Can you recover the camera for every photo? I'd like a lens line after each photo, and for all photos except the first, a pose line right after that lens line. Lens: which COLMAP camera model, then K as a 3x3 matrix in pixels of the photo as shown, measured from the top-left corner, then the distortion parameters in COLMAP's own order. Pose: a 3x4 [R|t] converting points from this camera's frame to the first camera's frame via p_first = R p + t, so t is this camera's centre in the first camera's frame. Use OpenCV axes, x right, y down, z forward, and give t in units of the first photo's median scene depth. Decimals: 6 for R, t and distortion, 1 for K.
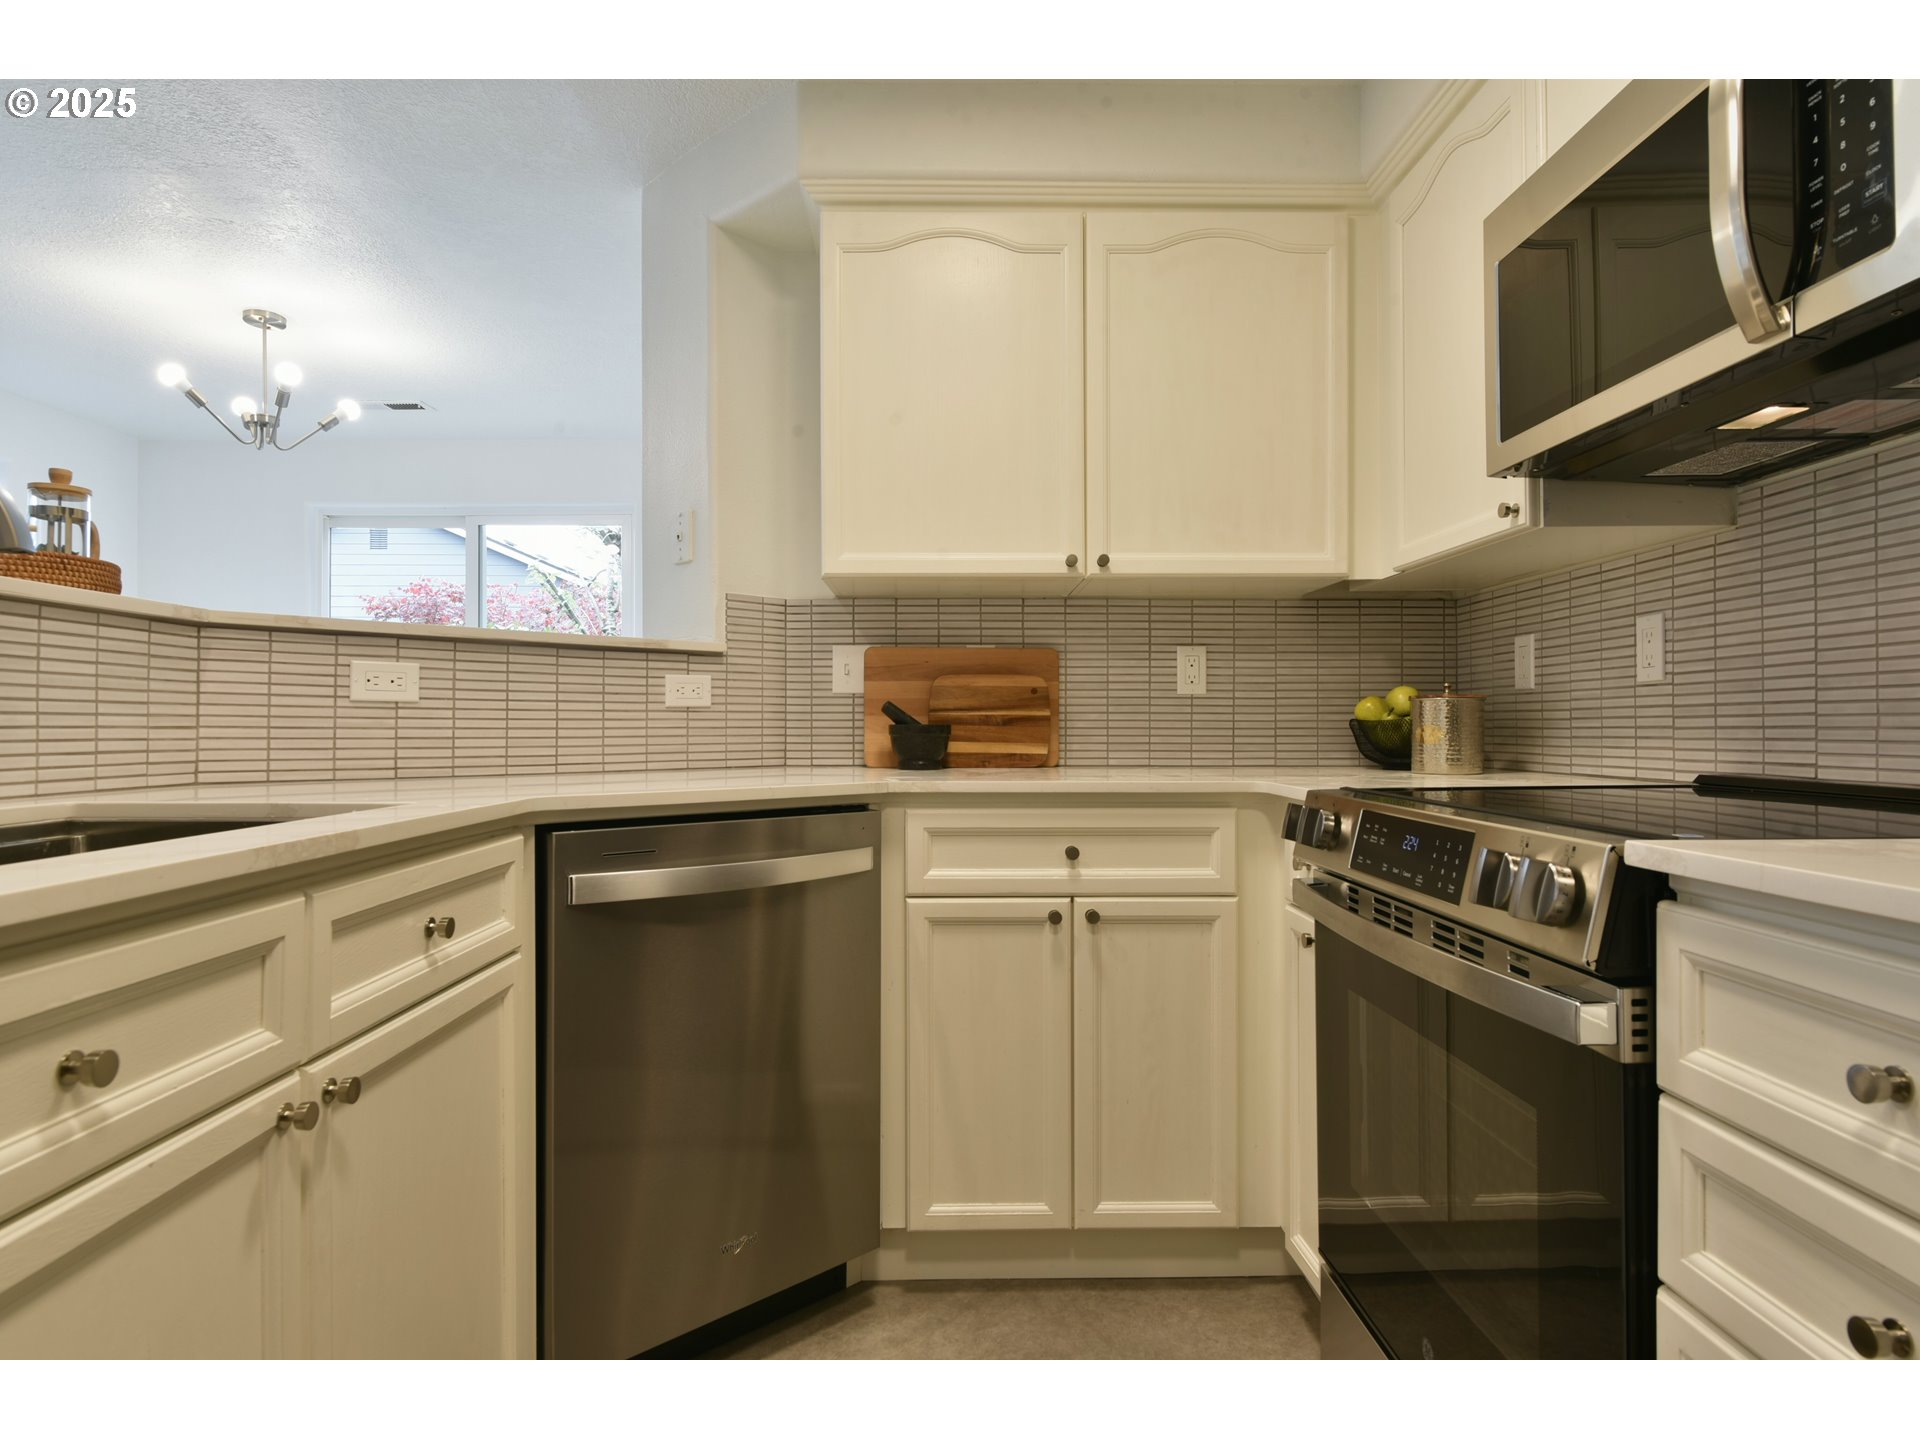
lens RADIAL K [[1087.0, 0, 953.0], [0, 1087.0, 722.6], [0, 0, 1]] dist [0.003750, -0.001785]
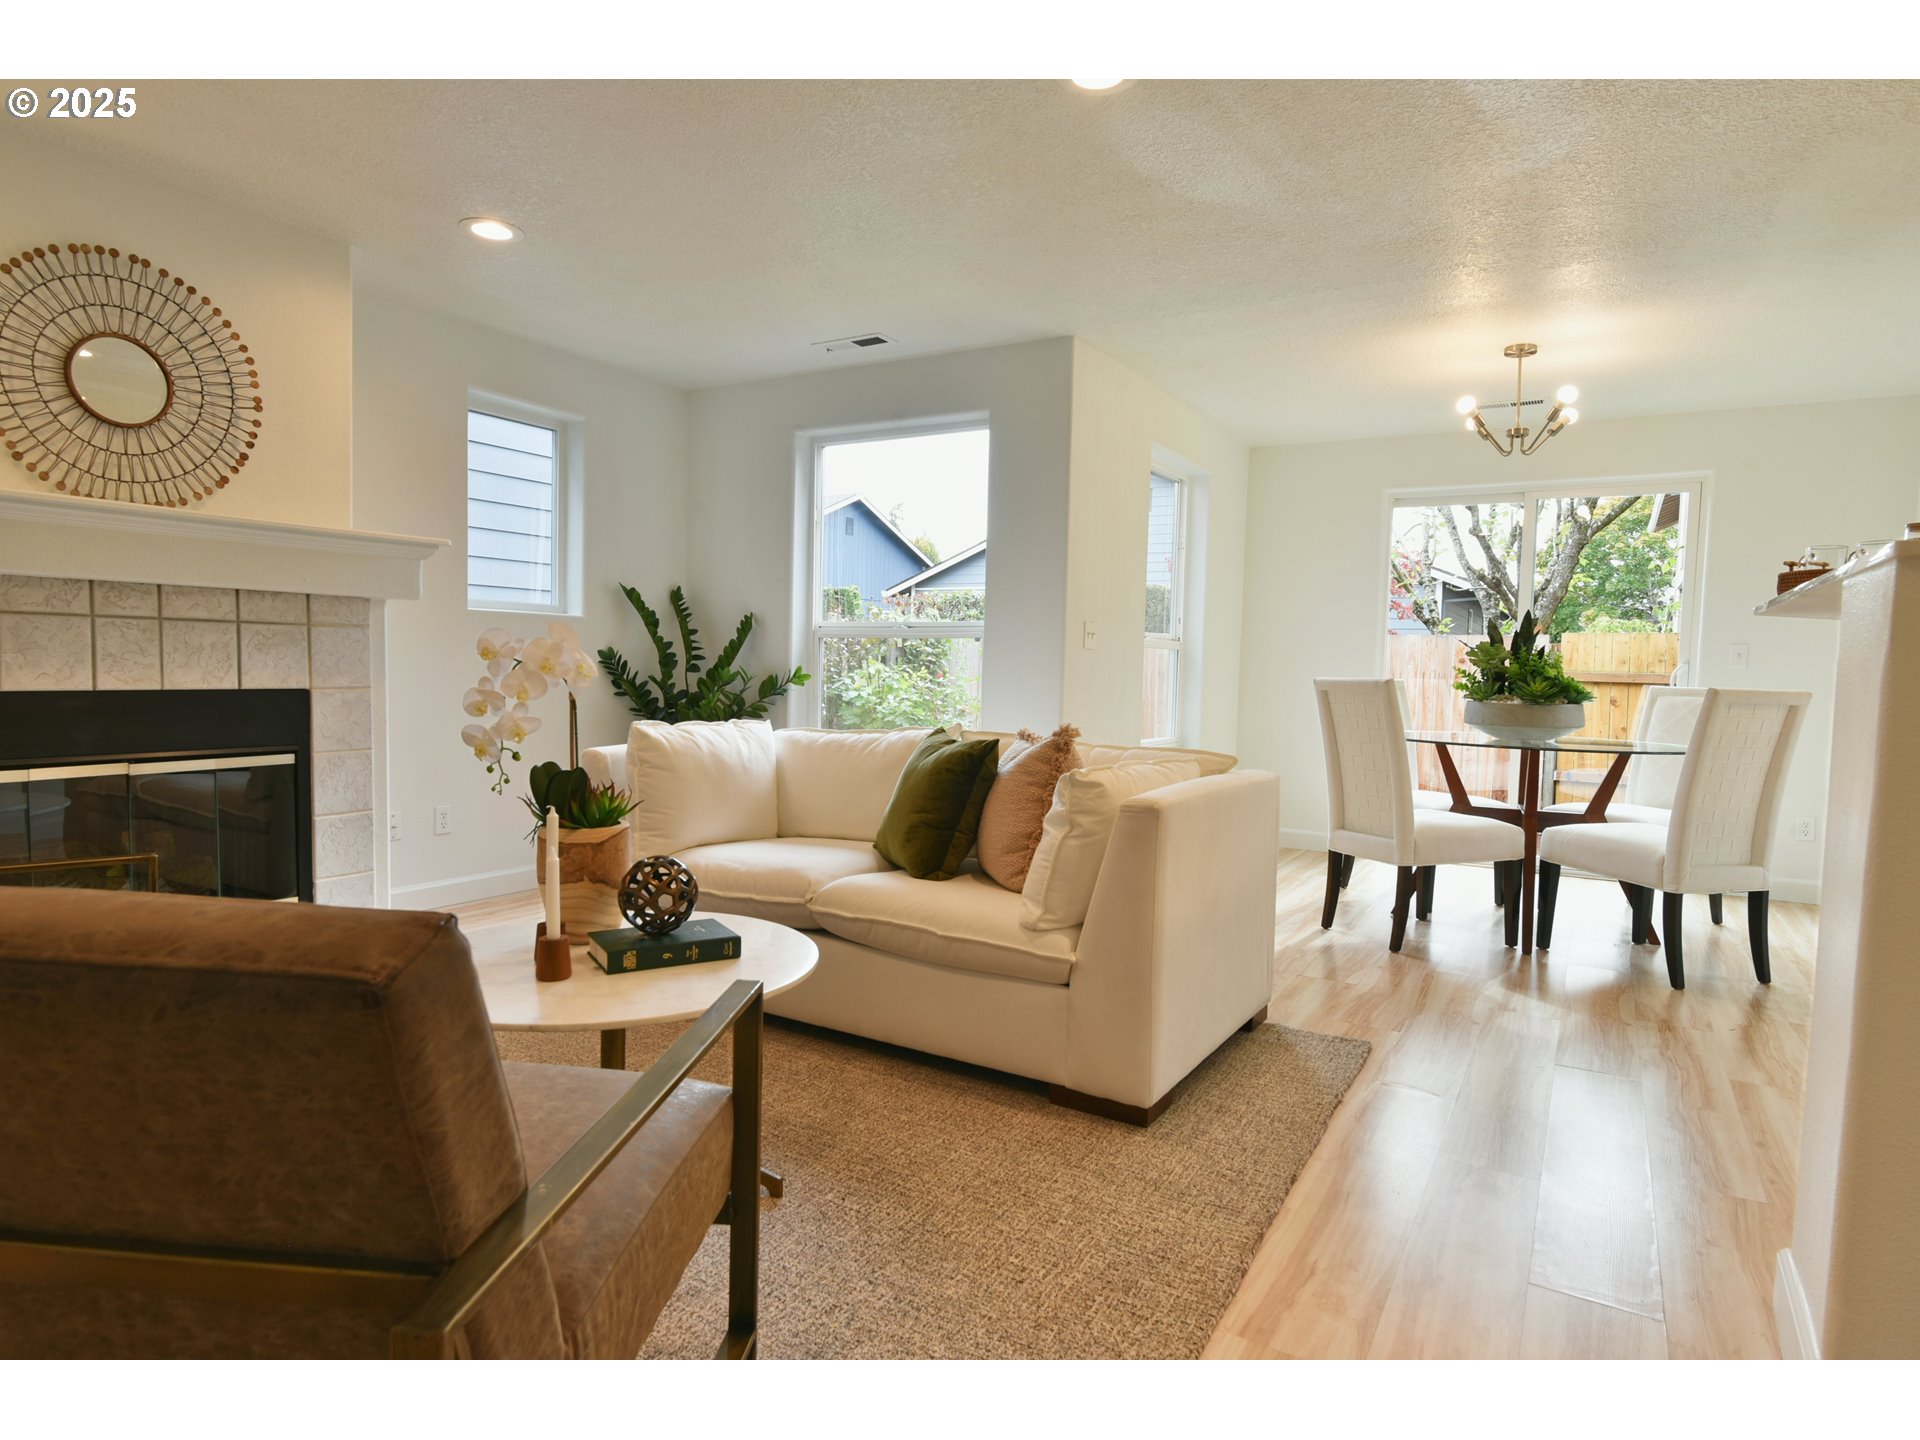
lens RADIAL K [[1087.0, 0, 955.9], [0, 1087.0, 719.5], [0, 0, 1]] dist [0.003750, -0.001785]
pose [[0.853536, 0.050832, -0.518549, -0.839407], [-0.026500, 0.998177, 0.054230, 0.001037], [0.520360, -0.032545, 0.853326, -0.666981]]
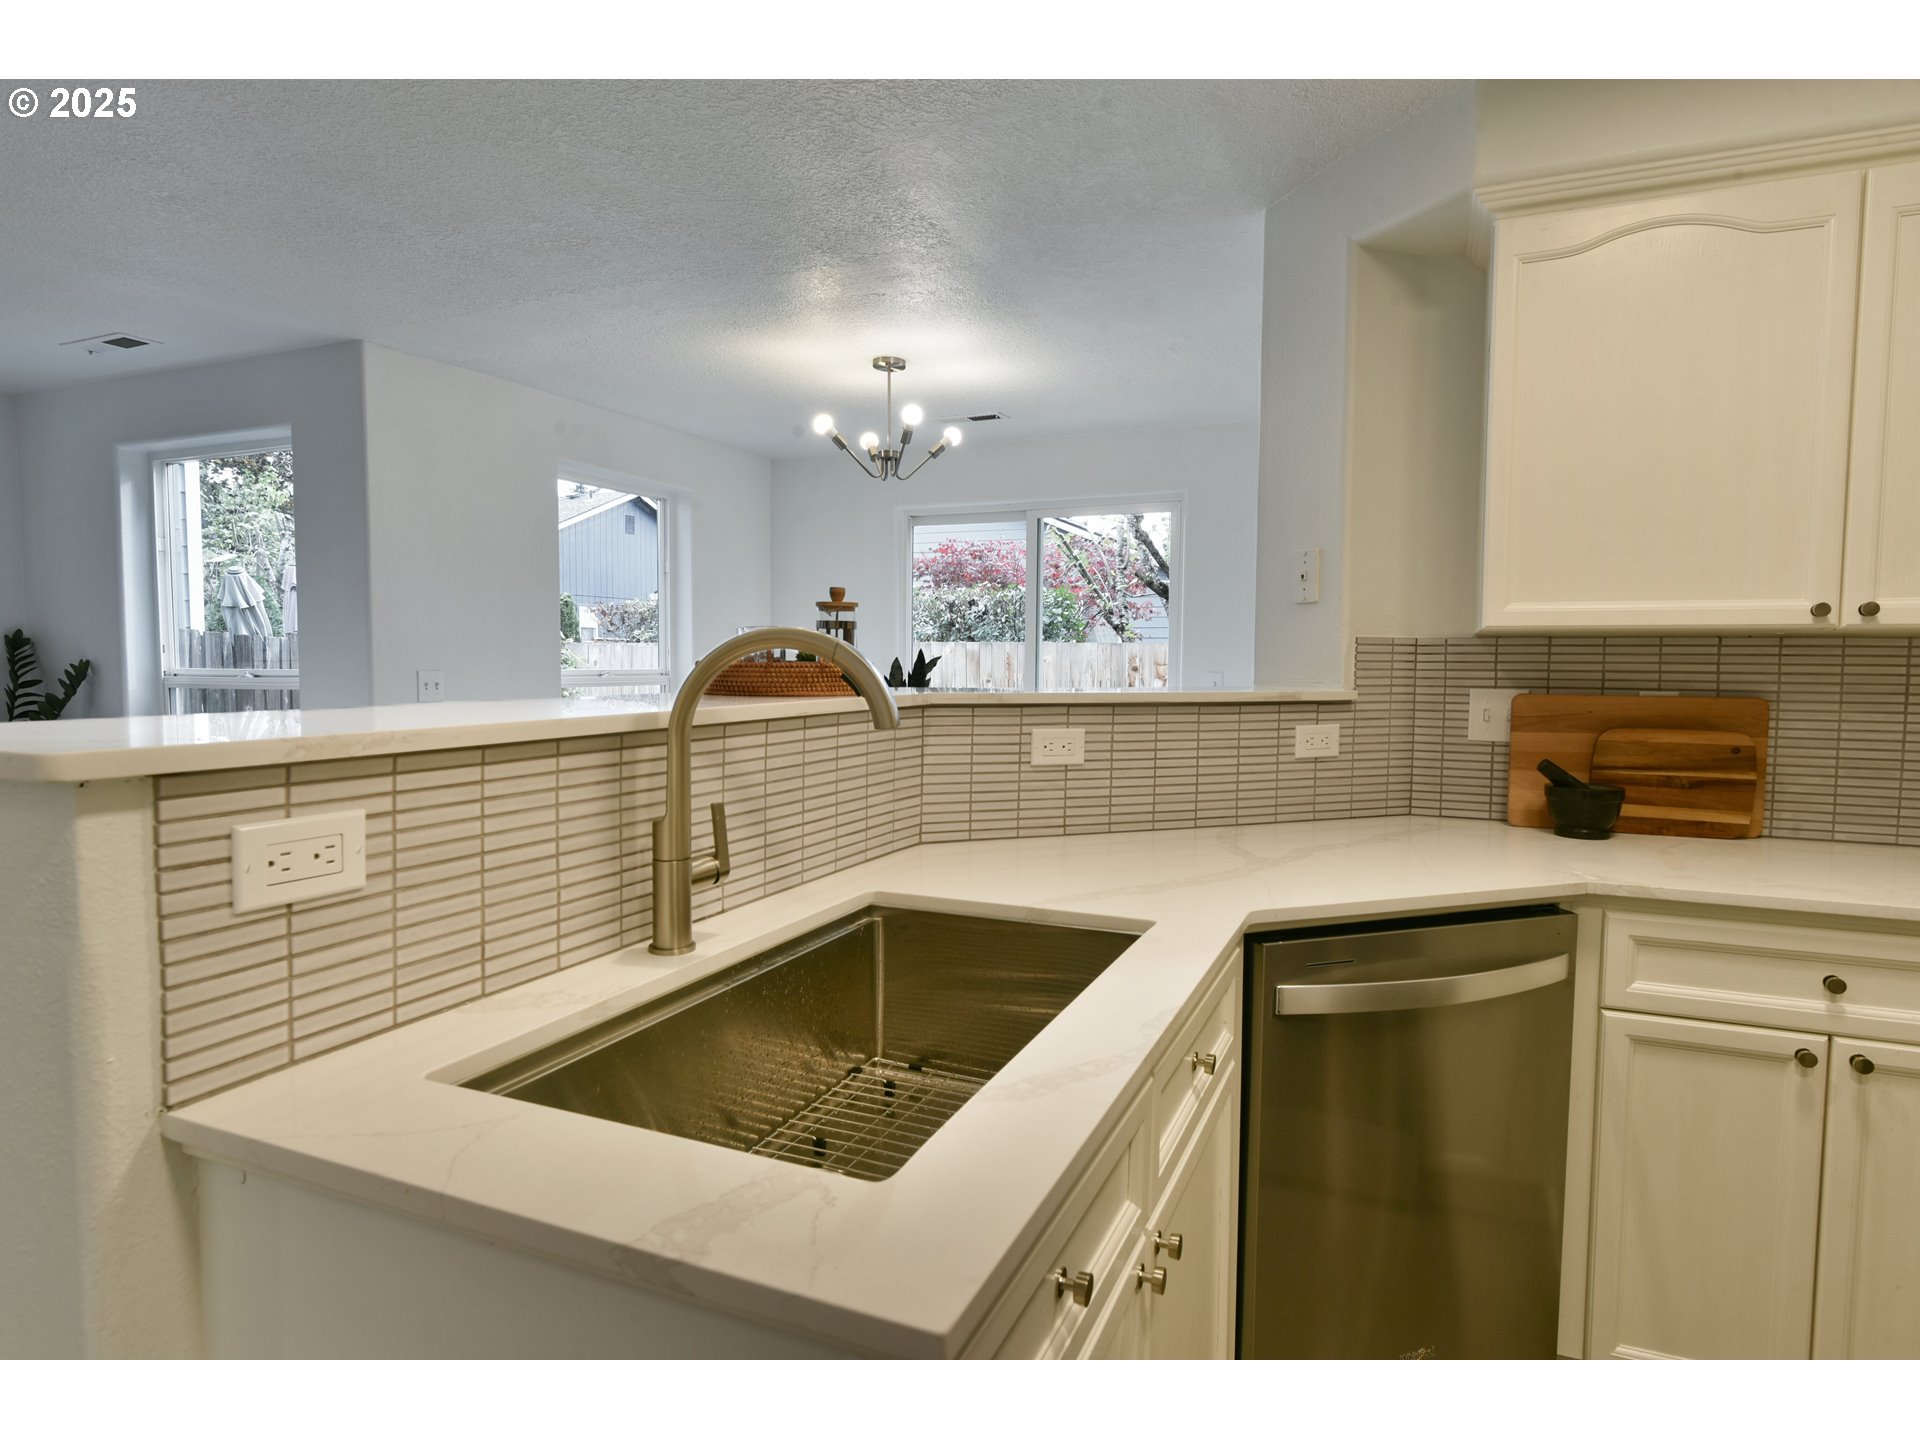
lens RADIAL K [[1087.0, 0, 961.1], [0, 1087.0, 726.2], [0, 0, 1]] dist [0.003750, -0.001785]
pose [[0.911492, 0.033273, -0.409969, -0.148821], [-0.006926, 0.997823, 0.065584, -0.115156], [0.411259, -0.056940, 0.909738, -0.021122]]
